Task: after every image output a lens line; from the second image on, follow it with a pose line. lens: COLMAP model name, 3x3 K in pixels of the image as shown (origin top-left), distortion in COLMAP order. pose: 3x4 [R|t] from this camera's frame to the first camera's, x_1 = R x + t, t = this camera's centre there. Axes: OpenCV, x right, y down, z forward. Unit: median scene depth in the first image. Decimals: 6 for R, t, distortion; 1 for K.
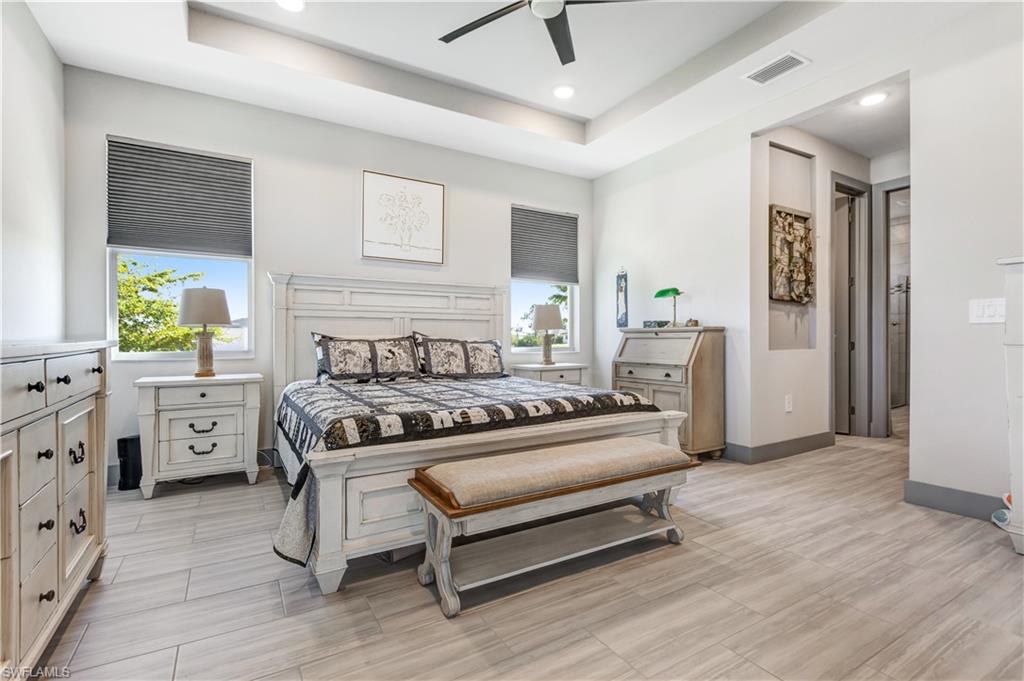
lens RADIAL K [[476.8, 0, 508.8], [0, 476.8, 339.7], [0, 0, 1]] dist [0.000372, -0.000327]
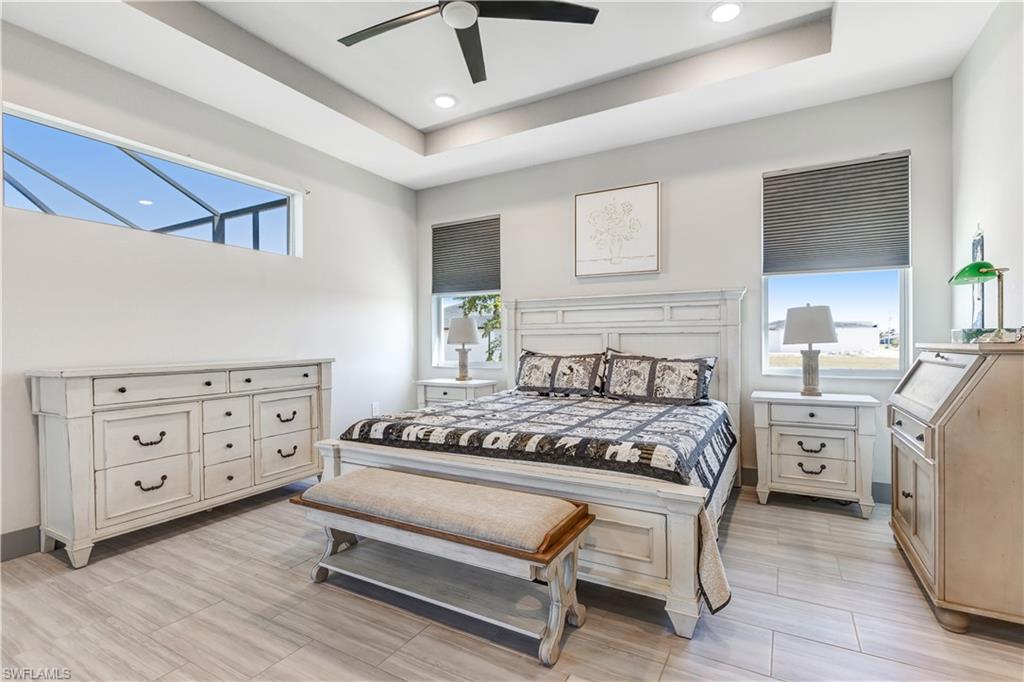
lens RADIAL K [[476.8, 0, 508.8], [0, 476.8, 340.2], [0, 0, 1]] dist [0.000372, -0.000327]
pose [[0.498928, -0.005854, -0.866623, 0.576516], [0.003174, 0.999983, -0.004928, -0.030466], [0.866637, -0.000292, 0.498938, 0.367991]]
